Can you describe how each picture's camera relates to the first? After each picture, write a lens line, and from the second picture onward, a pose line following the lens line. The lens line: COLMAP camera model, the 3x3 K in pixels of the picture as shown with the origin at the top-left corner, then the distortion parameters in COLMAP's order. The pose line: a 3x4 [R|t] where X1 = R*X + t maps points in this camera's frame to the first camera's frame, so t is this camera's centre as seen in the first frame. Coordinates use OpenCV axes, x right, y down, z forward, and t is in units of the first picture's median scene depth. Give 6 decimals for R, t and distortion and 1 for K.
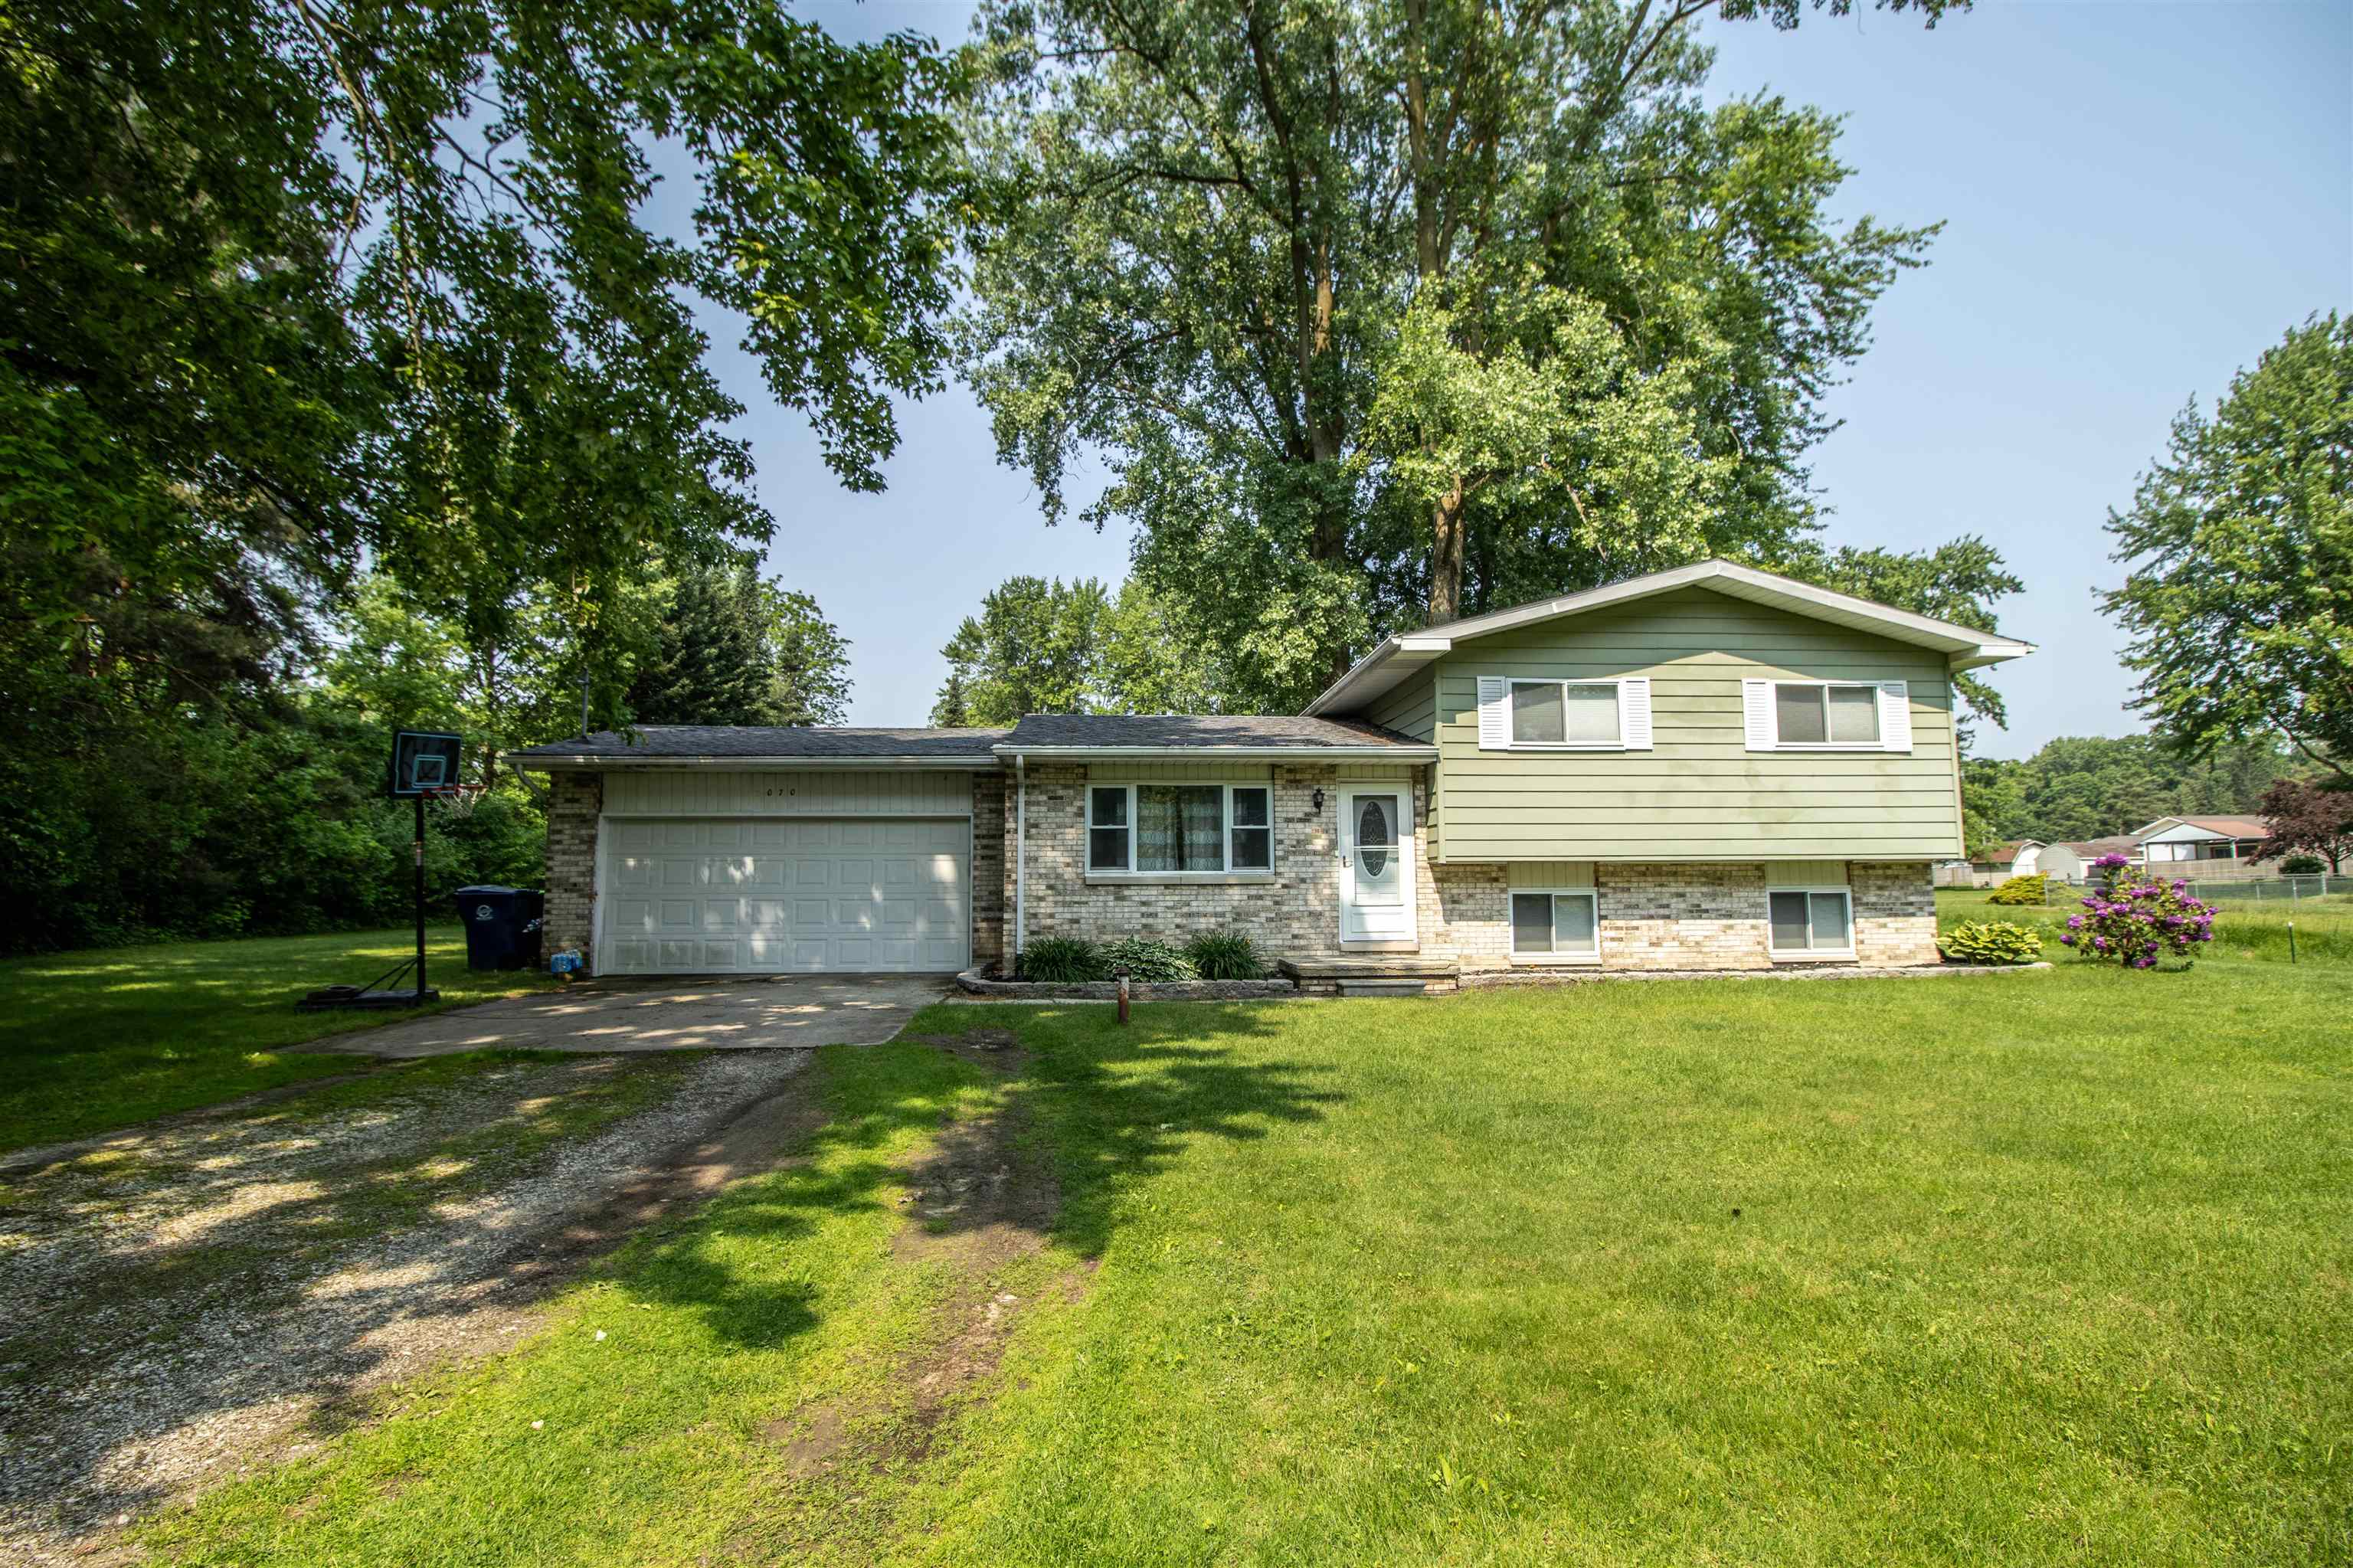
lens RADIAL K [[1116.0, 0, 1190.1], [0, 1116.0, 779.1], [0, 0, 1]] dist [-0.024670, -0.000602]
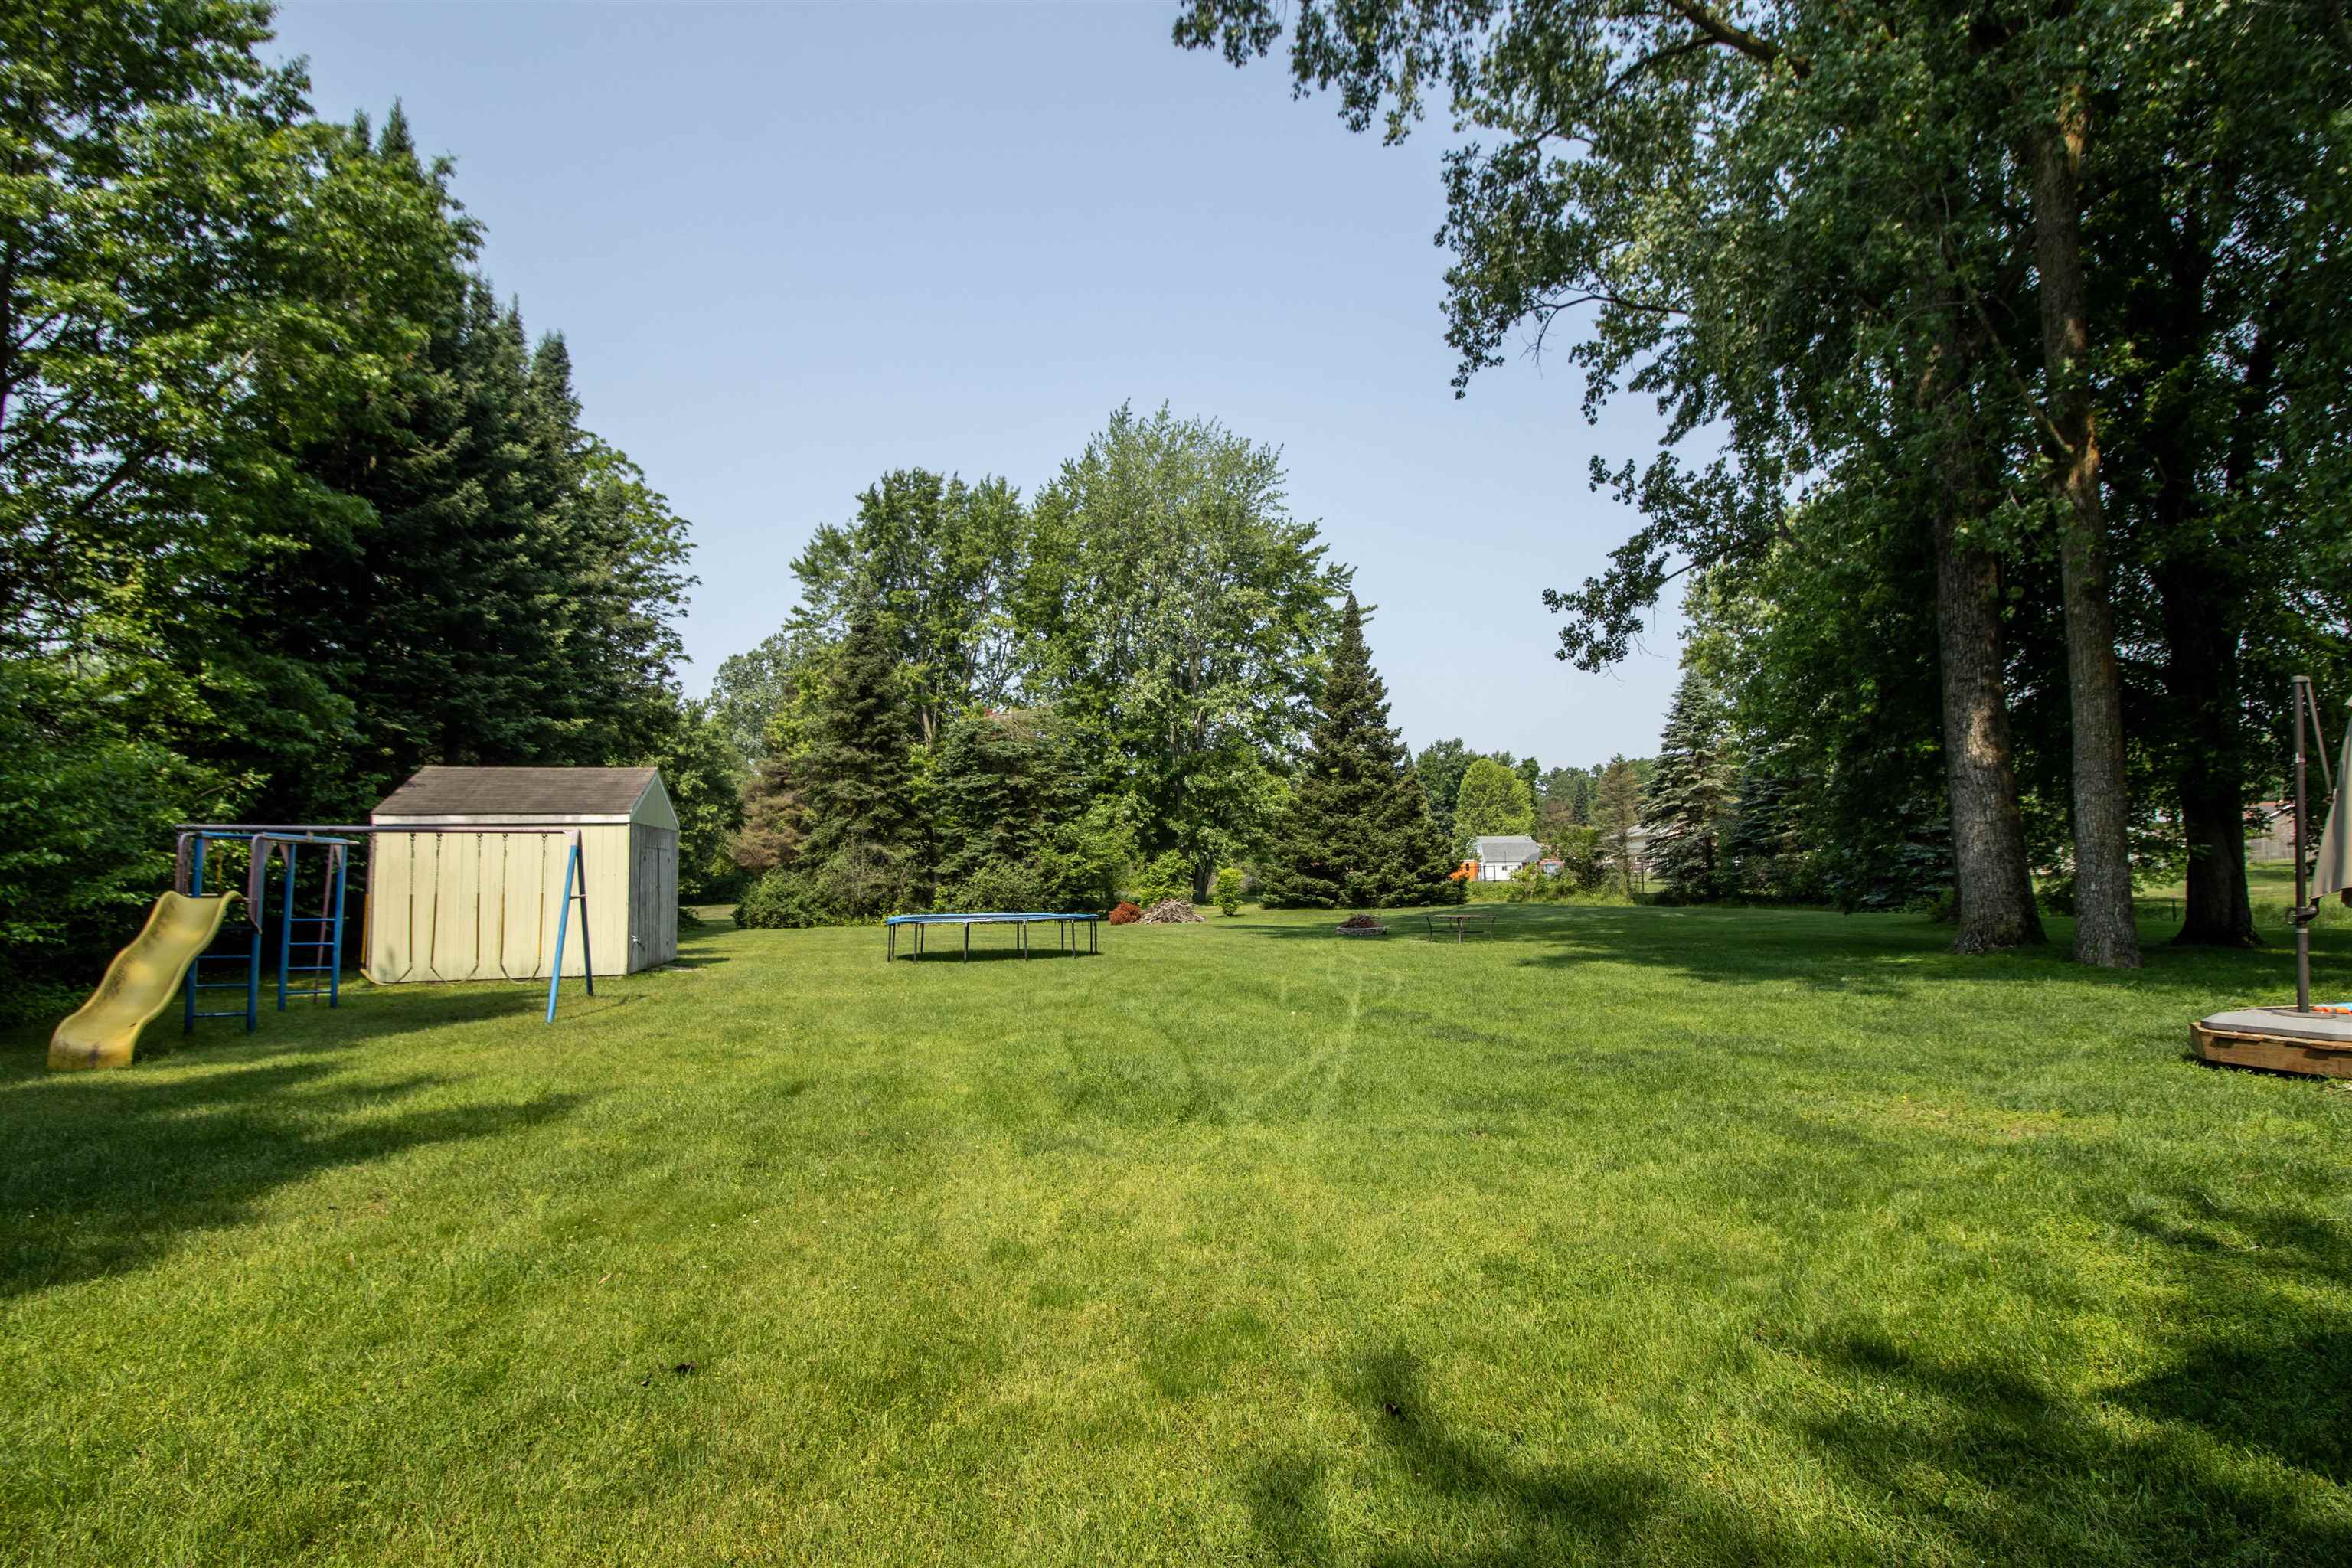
lens RADIAL K [[1126.8, 0, 1176.0], [0, 1126.8, 784.0], [0, 0, 1]] dist [-0.031902, -0.000501]
pose [[0.976767, 0.007258, 0.214180, -0.828504], [-0.008362, 0.999956, 0.004248, 0.121898], [-0.214140, -0.005940, 0.976785, 1.472245]]
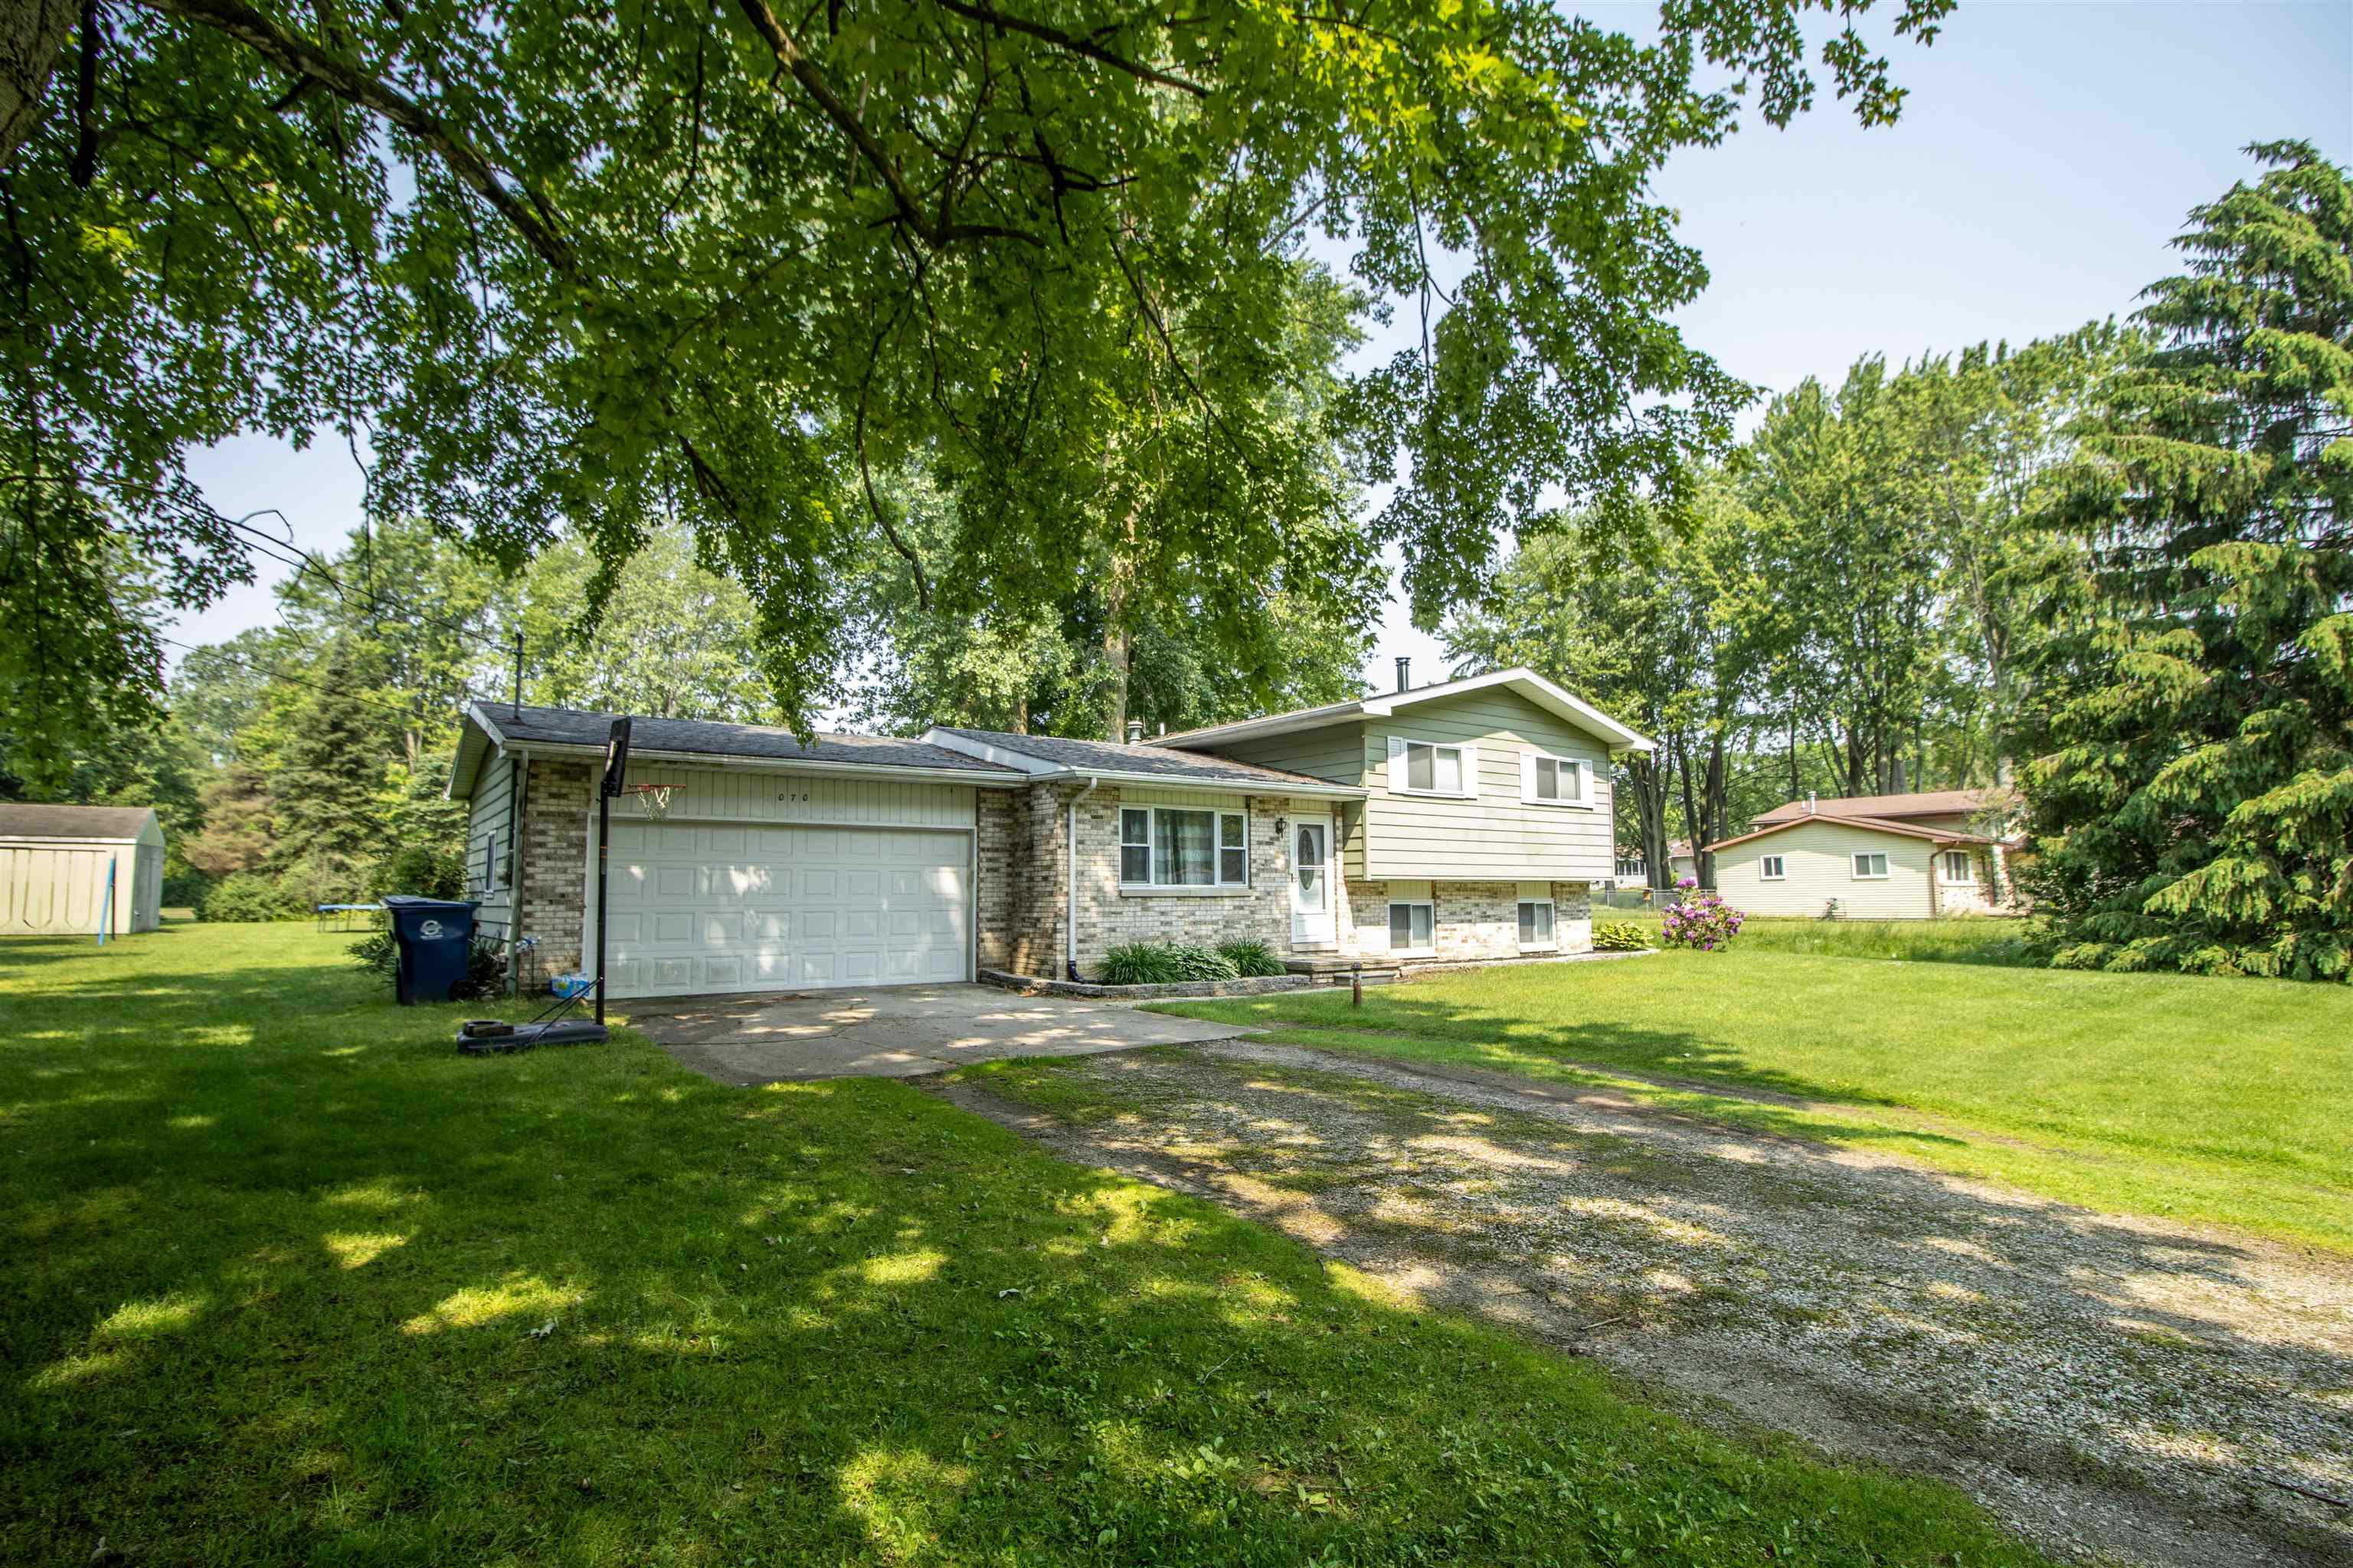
lens RADIAL K [[1127.3, 0, 1176.5], [0, 1127.3, 784.0], [0, 0, 1]] dist [-0.031902, -0.000501]
pose [[0.838266, 0.055866, 0.542392, -0.639043], [-0.052479, 0.998386, -0.021726, 0.004637], [-0.542730, -0.010252, 0.839845, 0.035130]]
